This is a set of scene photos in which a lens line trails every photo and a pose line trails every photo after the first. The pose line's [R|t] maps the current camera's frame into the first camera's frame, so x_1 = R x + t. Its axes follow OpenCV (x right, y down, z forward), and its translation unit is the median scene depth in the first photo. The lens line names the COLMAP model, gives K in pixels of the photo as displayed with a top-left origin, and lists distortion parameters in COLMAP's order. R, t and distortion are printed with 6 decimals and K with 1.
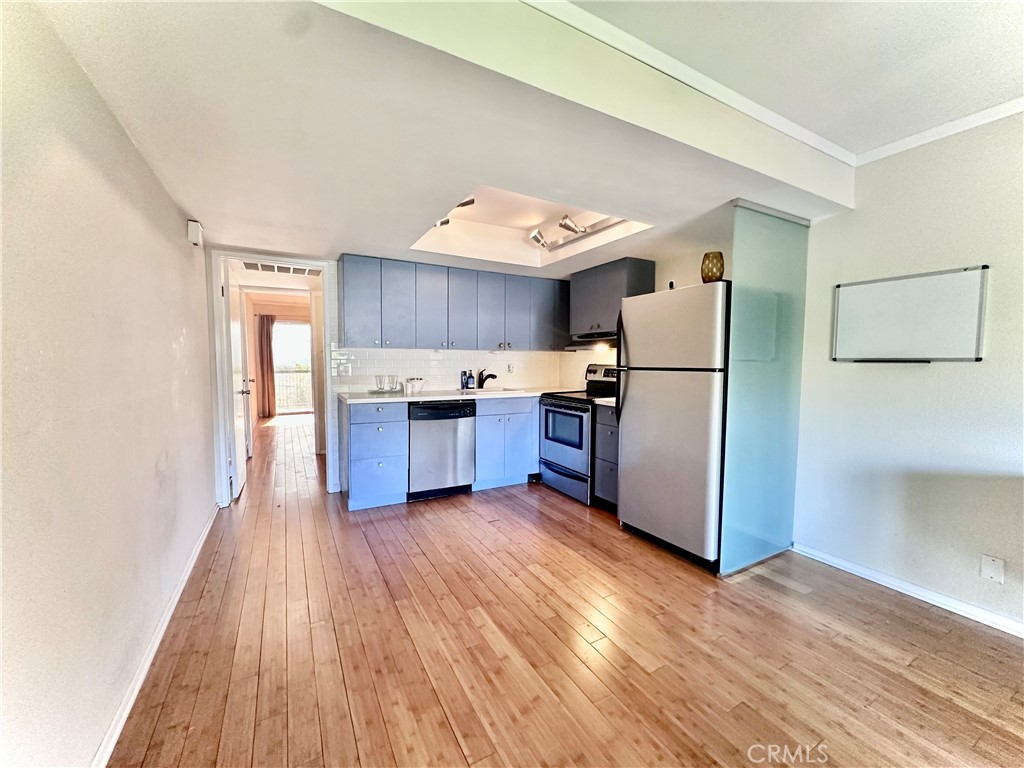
lens RADIAL K [[408.8, 0, 510.2], [0, 408.8, 385.9], [0, 0, 1]] dist [-0.006396, 0.001806]
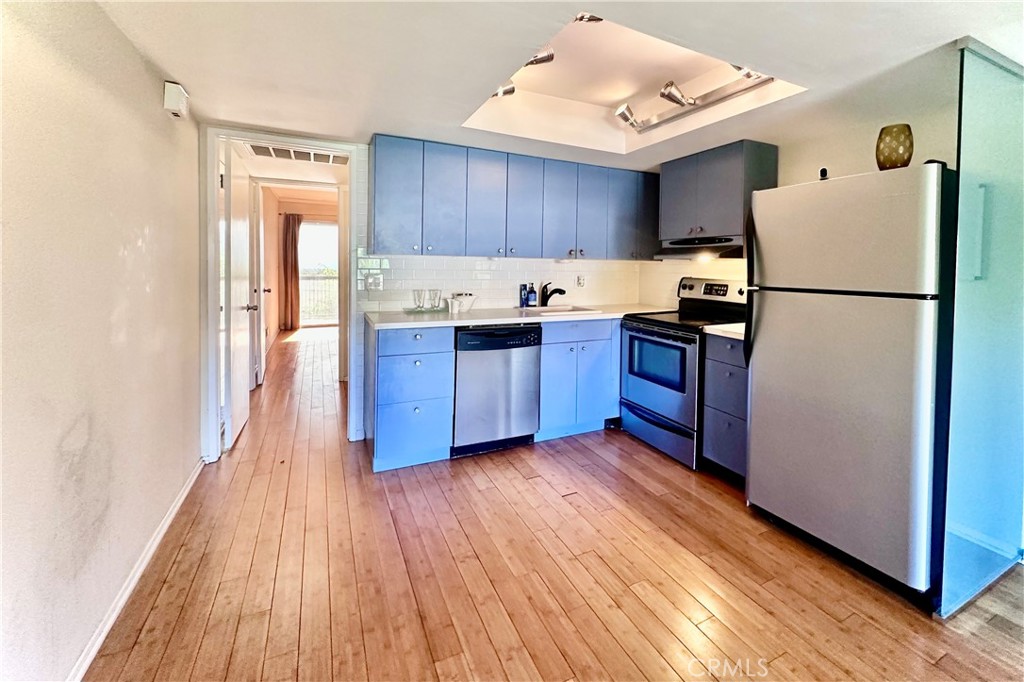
lens RADIAL K [[436.9, 0, 545.2], [0, 436.9, 274.2], [0, 0, 1]] dist [-0.007827, 0.001192]
pose [[0.999627, 0.010639, -0.025134, -0.062830], [-0.011688, 0.999051, -0.041964, -0.025923], [0.024664, 0.042242, 0.998803, 0.189921]]
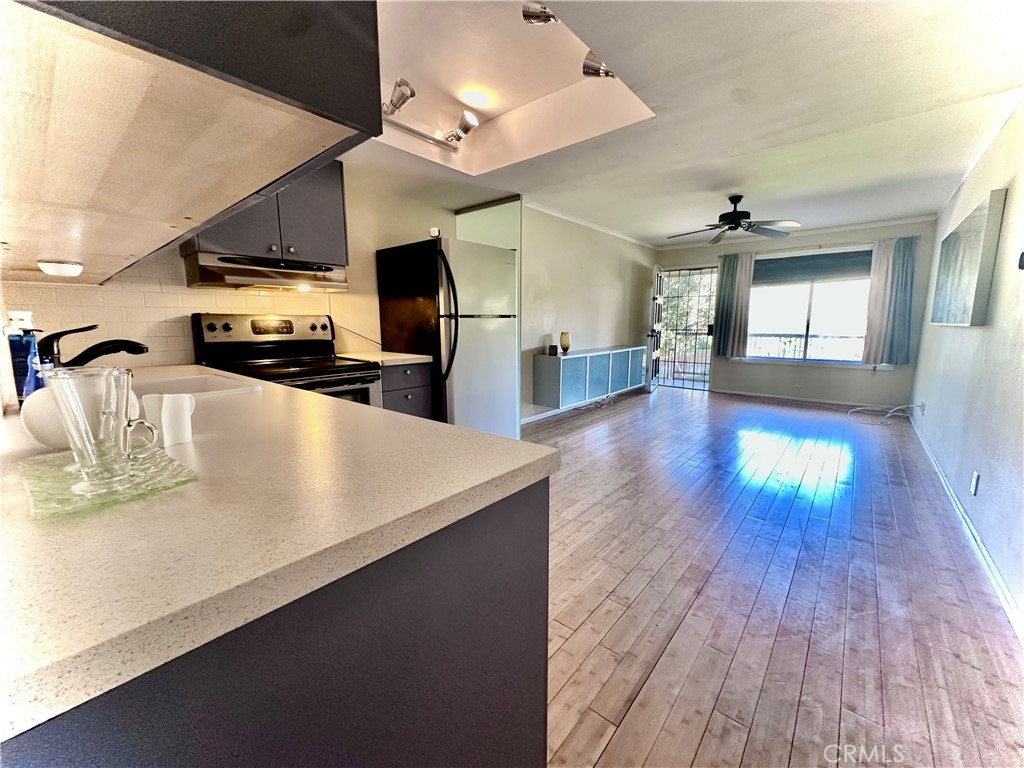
lens RADIAL K [[408.8, 0, 512.3], [0, 408.8, 384.9], [0, 0, 1]] dist [-0.006396, 0.001806]
pose [[-0.354136, -0.148890, 0.923266, -0.547819], [0.060236, 0.981564, 0.181396, -0.042239], [-0.933252, 0.119852, -0.338638, 1.016021]]
